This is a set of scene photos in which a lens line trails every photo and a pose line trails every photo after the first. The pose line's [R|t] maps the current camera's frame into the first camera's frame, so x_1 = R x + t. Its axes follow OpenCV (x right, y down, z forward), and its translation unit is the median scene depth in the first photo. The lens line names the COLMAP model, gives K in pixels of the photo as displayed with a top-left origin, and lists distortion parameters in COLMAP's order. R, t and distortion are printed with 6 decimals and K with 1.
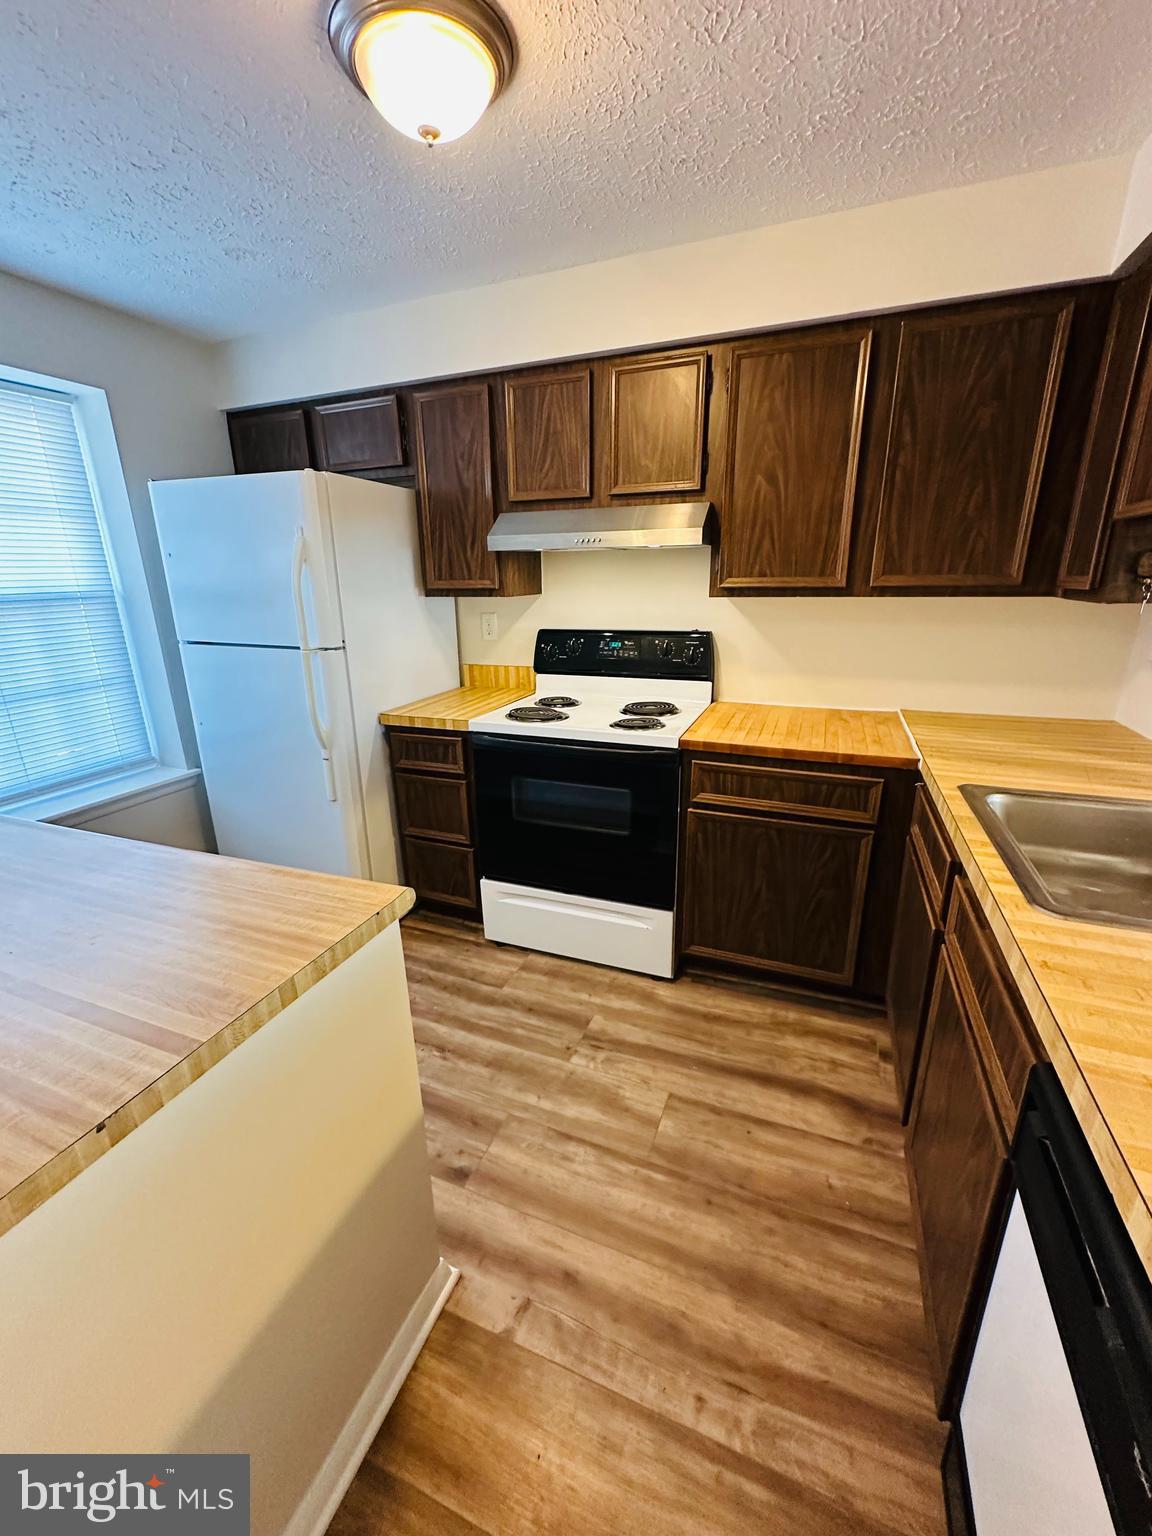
lens RADIAL K [[614.6, 0, 575.0], [0, 614.6, 768.3], [0, 0, 1]] dist [-0.005550, 0.000688]
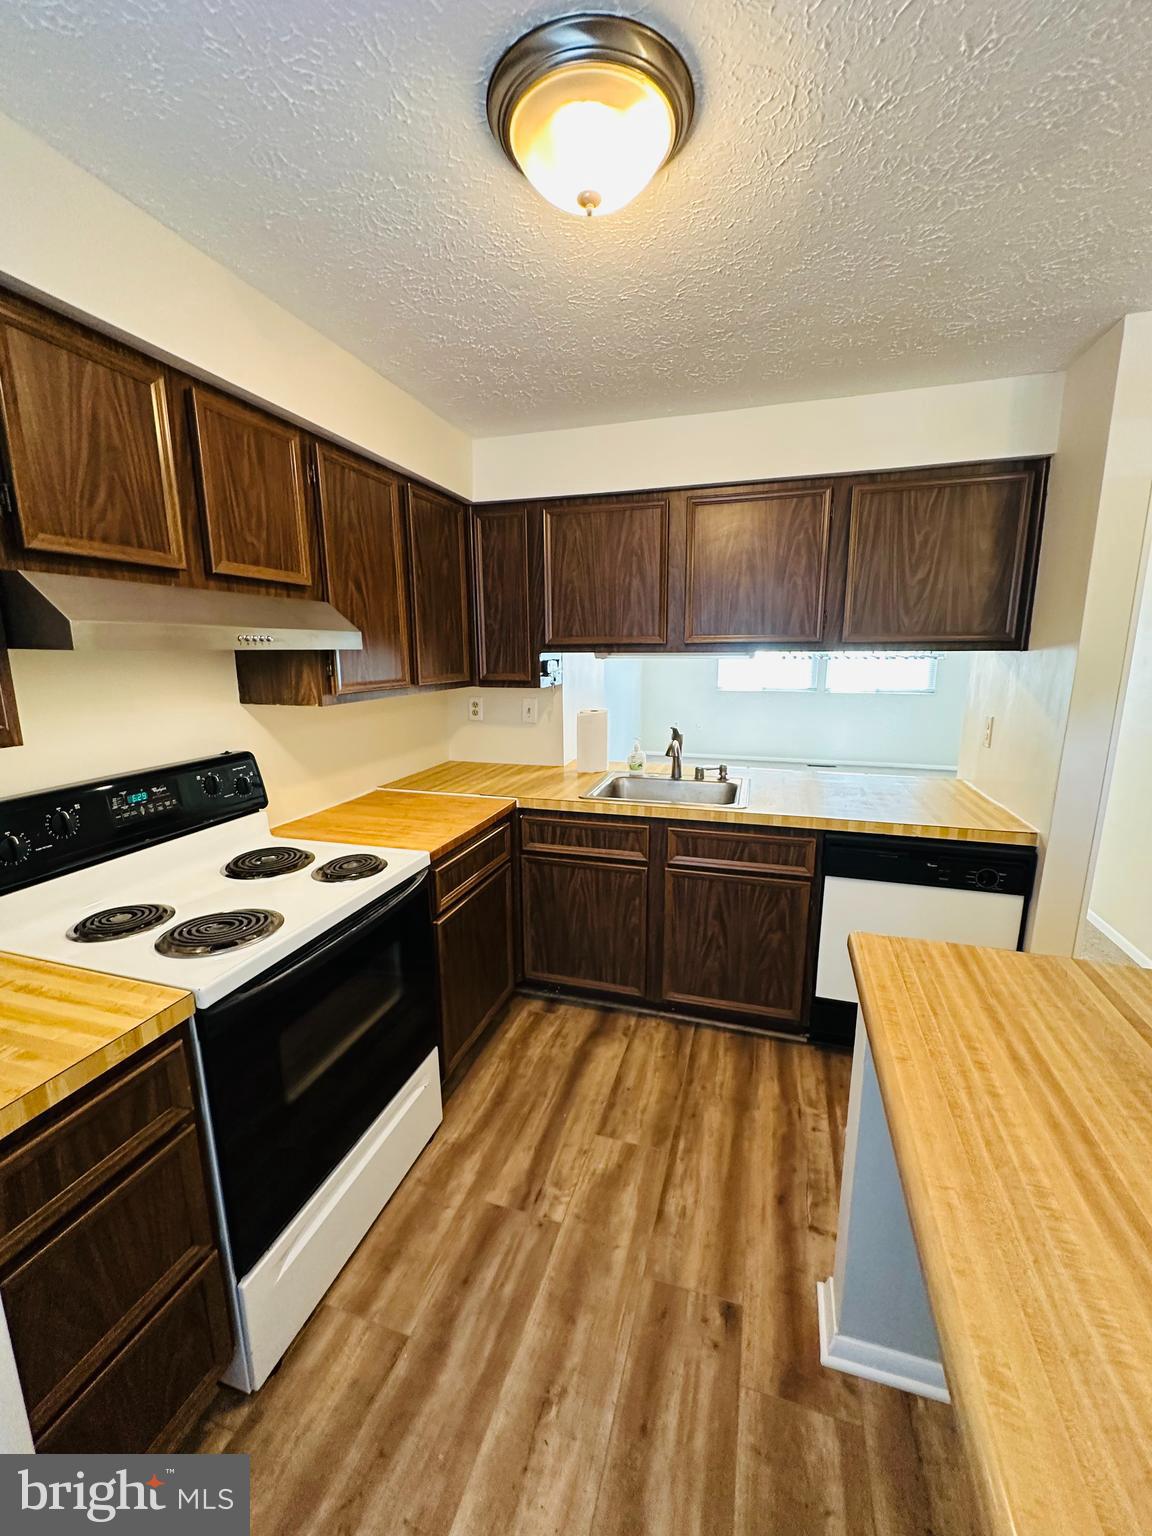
lens RADIAL K [[614.6, 0, 577.2], [0, 614.6, 767.2], [0, 0, 1]] dist [-0.005550, 0.000688]
pose [[-0.084189, -0.173997, 0.981141, -0.751047], [0.305300, 0.932778, 0.191617, -0.284854], [-0.948527, 0.315674, -0.025408, 0.792587]]
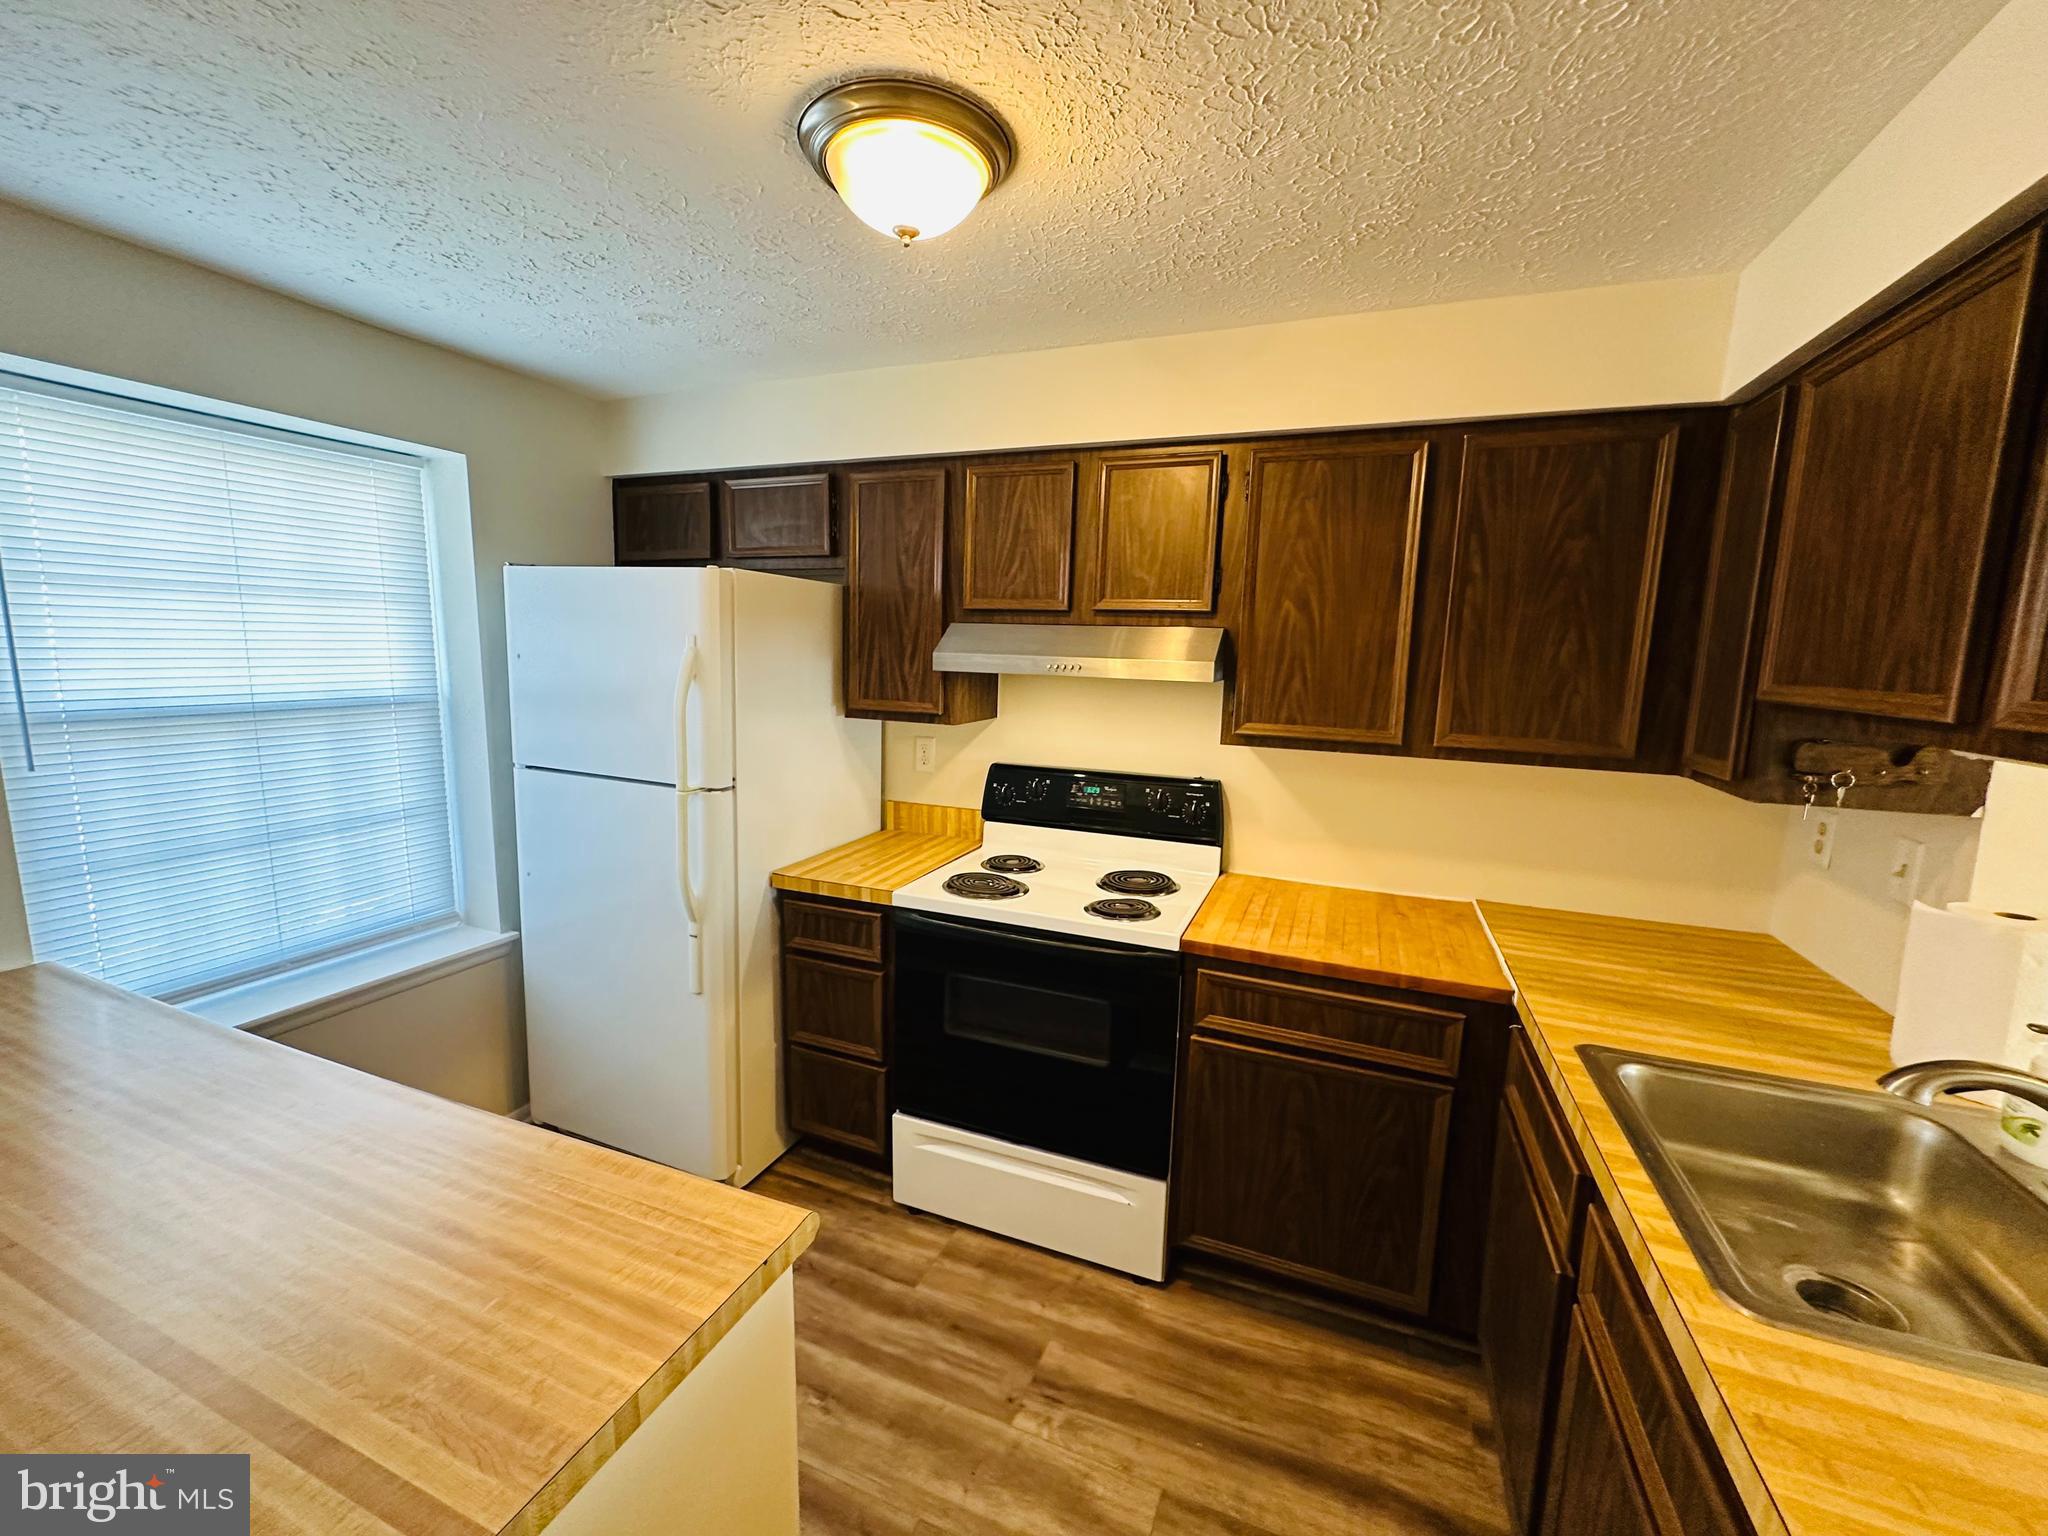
lens RADIAL K [[819.5, 0, 1020.9], [0, 819.5, 765.2], [0, 0, 1]] dist [-0.005550, 0.000688]
pose [[0.999071, 0.043090, 0.000491, -0.031142], [-0.042465, 0.986381, -0.158899, -0.091112], [-0.007332, 0.158731, 0.987295, 0.004981]]
